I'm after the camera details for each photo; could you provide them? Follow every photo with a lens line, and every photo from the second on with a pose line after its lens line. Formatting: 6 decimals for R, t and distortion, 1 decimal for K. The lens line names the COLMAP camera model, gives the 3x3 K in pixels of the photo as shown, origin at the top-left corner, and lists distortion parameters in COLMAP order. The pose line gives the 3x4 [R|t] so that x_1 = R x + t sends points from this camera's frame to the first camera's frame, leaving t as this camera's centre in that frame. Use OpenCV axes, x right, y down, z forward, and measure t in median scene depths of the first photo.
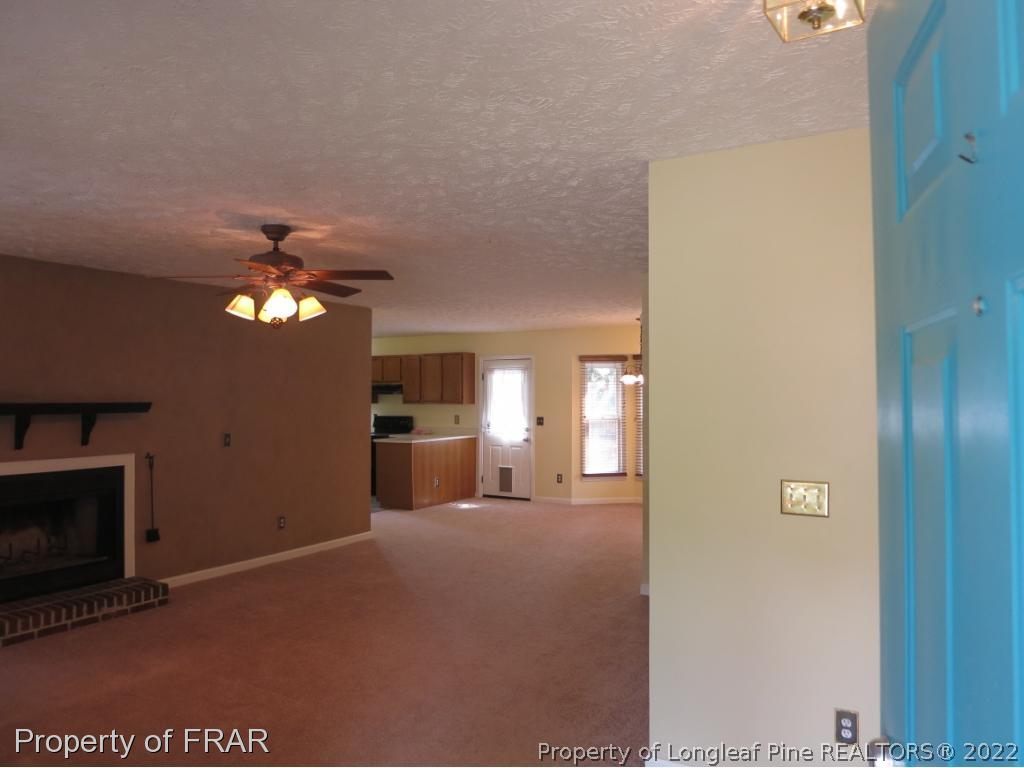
lens RADIAL K [[739.3, 0, 512.0], [0, 739.3, 384.0], [0, 0, 1]] dist [-0.051424, 0.013231]
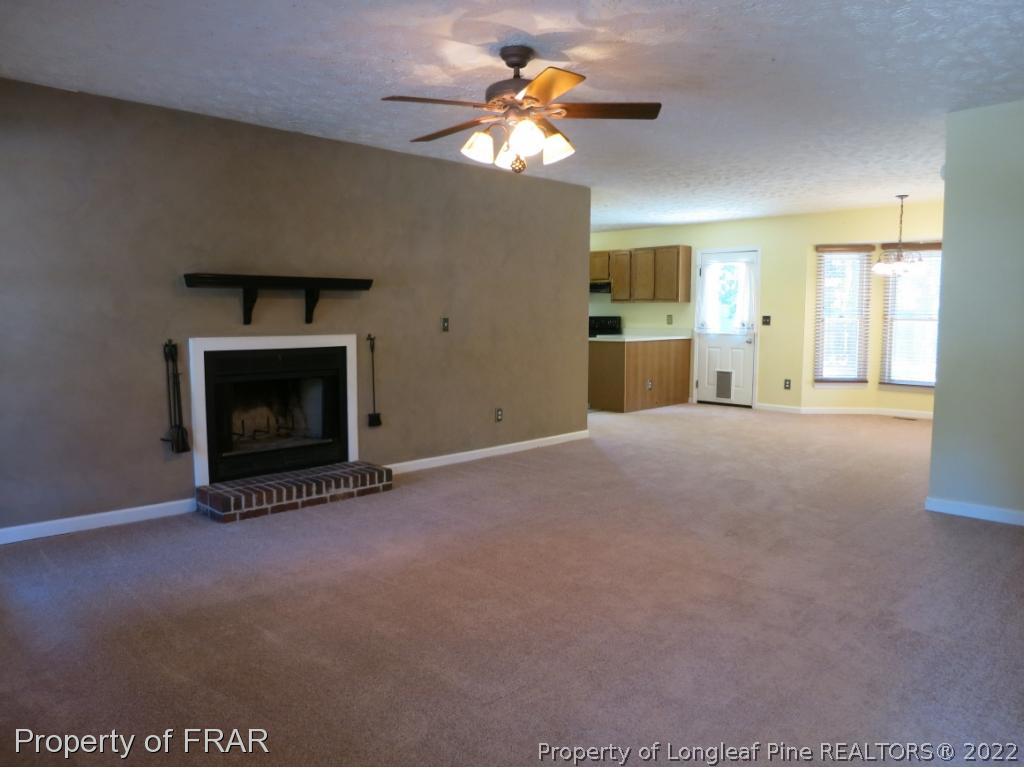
lens RADIAL K [[739.3, 0, 512.0], [0, 739.3, 384.0], [0, 0, 1]] dist [-0.051424, 0.013231]
pose [[0.970066, 0.026208, -0.241422, -0.081103], [0.000590, 0.993902, 0.110268, 0.052222], [0.242840, -0.107109, 0.964135, 0.105781]]
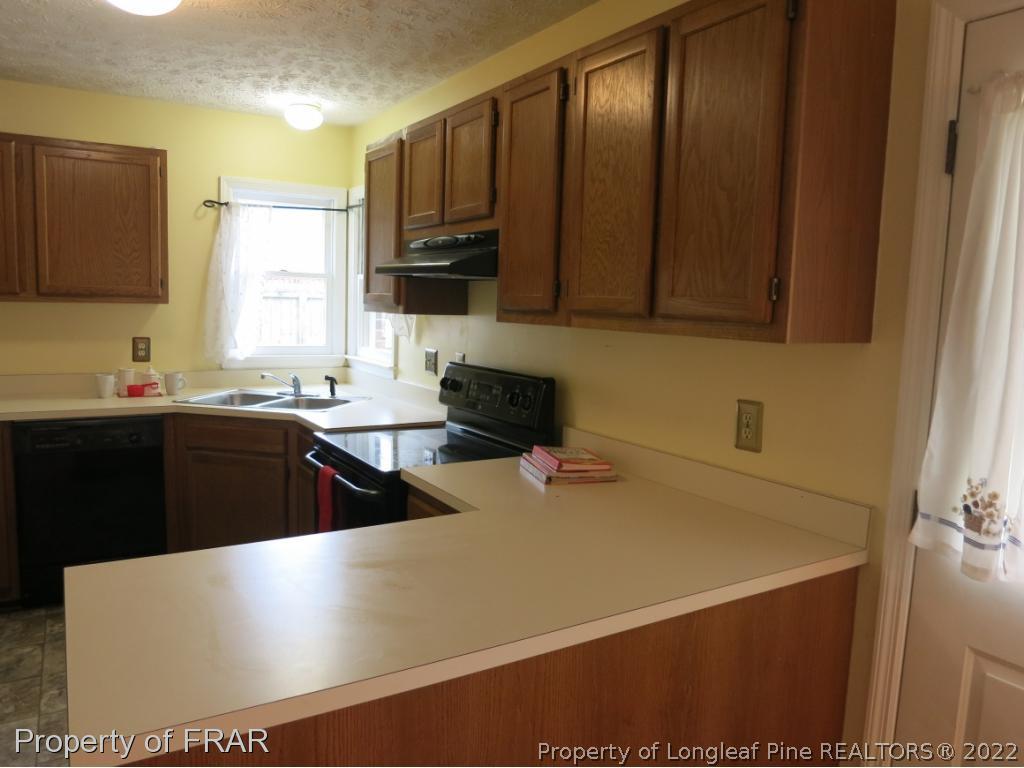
lens RADIAL K [[739.3, 0, 512.0], [0, 739.3, 384.0], [0, 0, 1]] dist [-0.051424, 0.013231]
pose [[0.887973, 0.080360, -0.452821, -0.091514], [-0.025075, 0.991611, 0.126806, 0.035524], [0.459212, -0.101245, 0.882538, 1.620921]]
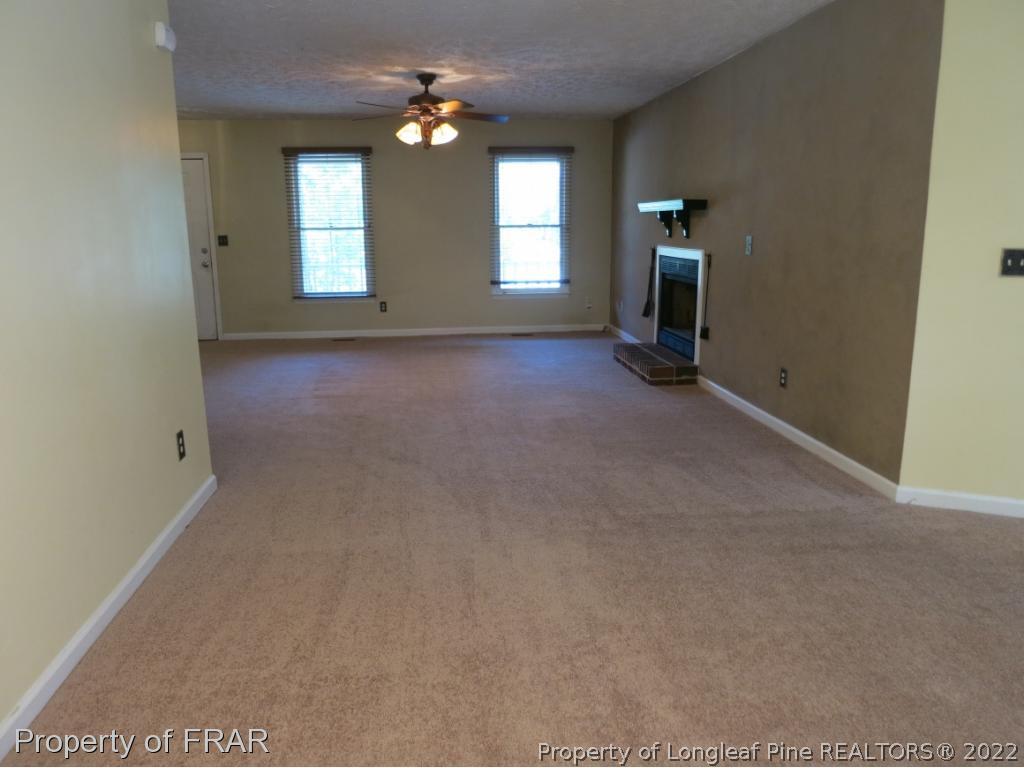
lens RADIAL K [[739.3, 0, 512.0], [0, 739.3, 384.0], [0, 0, 1]] dist [-0.051424, 0.013231]
pose [[-0.789222, 0.137427, -0.598534, 0.341631], [0.017362, 0.979243, 0.201946, 0.064391], [0.613863, 0.148988, -0.775226, 1.634305]]
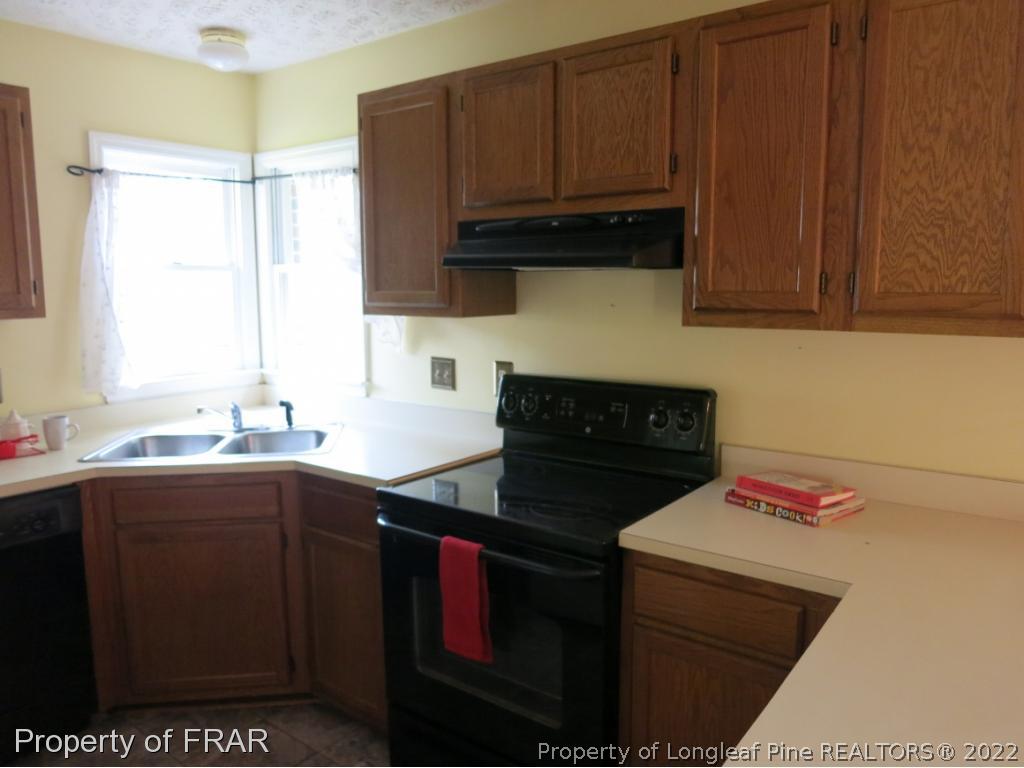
lens RADIAL K [[739.3, 0, 512.0], [0, 739.3, 384.0], [0, 0, 1]] dist [-0.051424, 0.013231]
pose [[0.994015, 0.012535, -0.108526, -0.336512], [0.004204, 0.988271, 0.152650, 0.028845], [0.109166, -0.152192, 0.982304, 1.656245]]
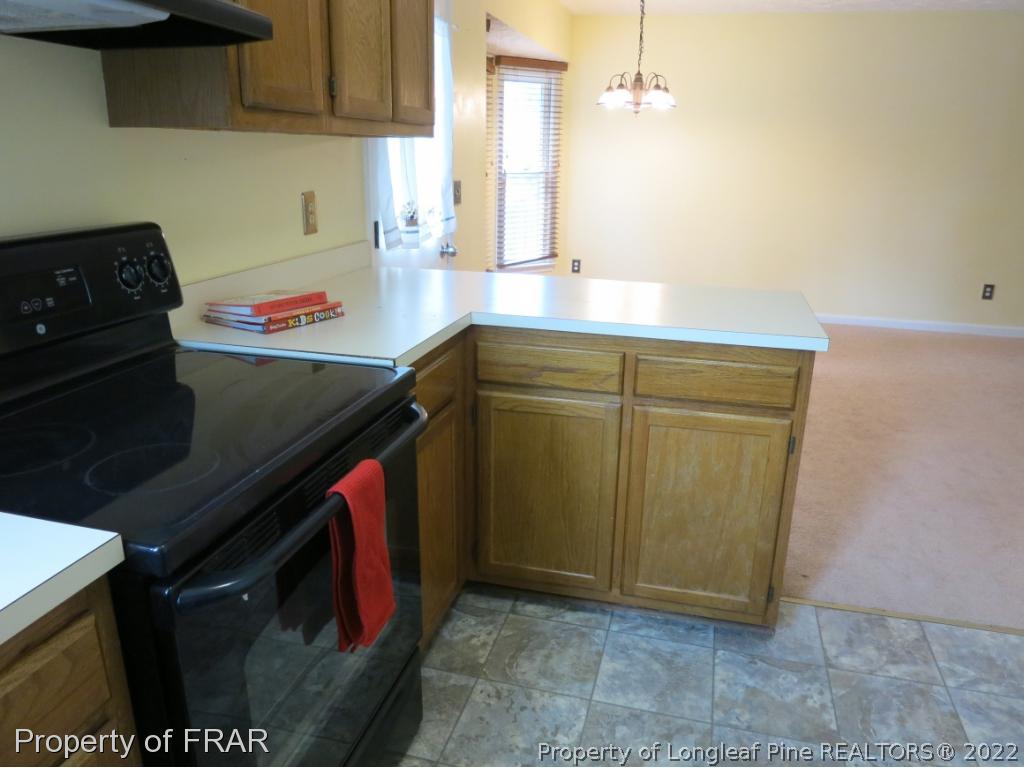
lens RADIAL K [[739.3, 0, 512.0], [0, 739.3, 384.0], [0, 0, 1]] dist [-0.051424, 0.013231]
pose [[-0.276089, -0.286609, 0.917404, -0.585776], [-0.028120, 0.956504, 0.290361, 0.063665], [-0.960721, 0.054368, -0.272140, 1.978336]]
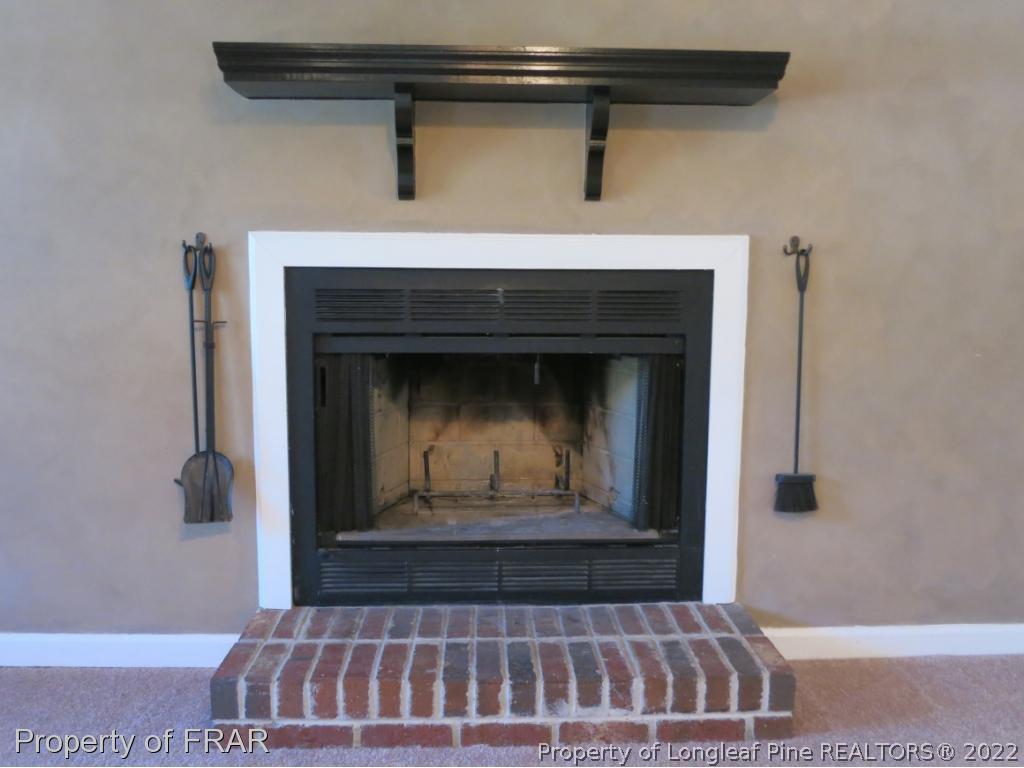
lens RADIAL K [[898.9, 0, 512.0], [0, 898.9, 384.0], [0, 0, 1]] dist [-0.006607, -0.003617]
pose [[0.549944, 0.104555, -0.828631, -0.234787], [0.006613, 0.991557, 0.129501, 0.105912], [0.835175, -0.076698, 0.544610, 0.678088]]
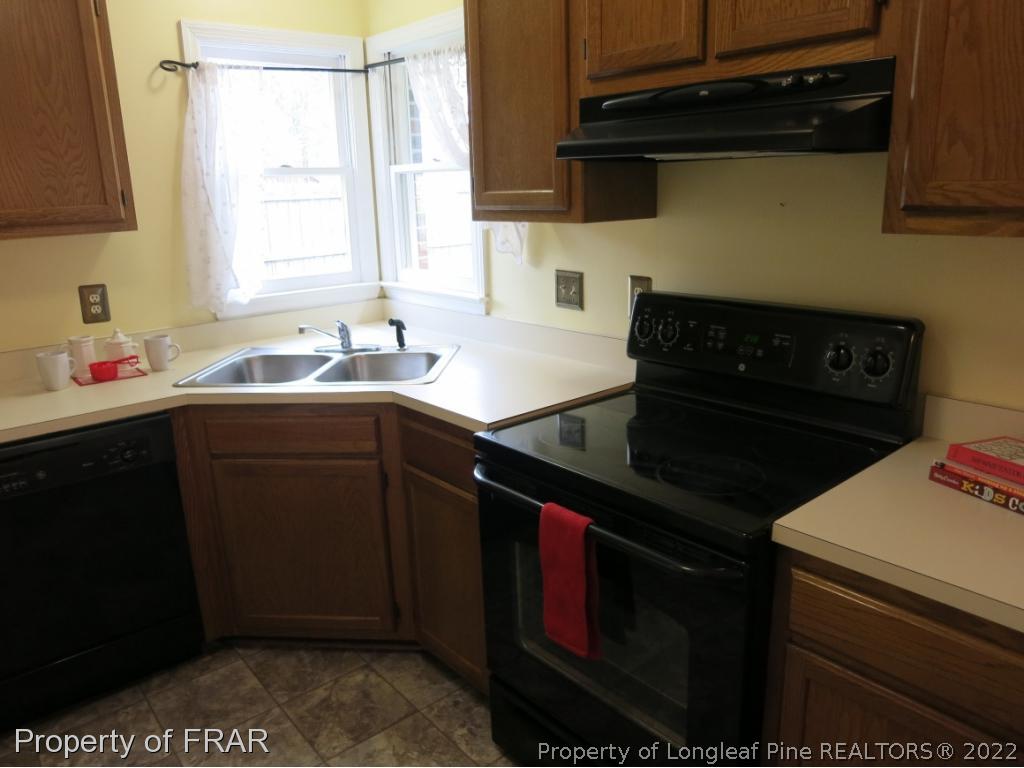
lens RADIAL K [[739.3, 0, 512.0], [0, 739.3, 384.0], [0, 0, 1]] dist [-0.051424, 0.013231]
pose [[0.947023, 0.056770, -0.316108, -0.331924], [0.033983, 0.961016, 0.274398, 0.032825], [0.319362, -0.270604, 0.908175, 1.735405]]
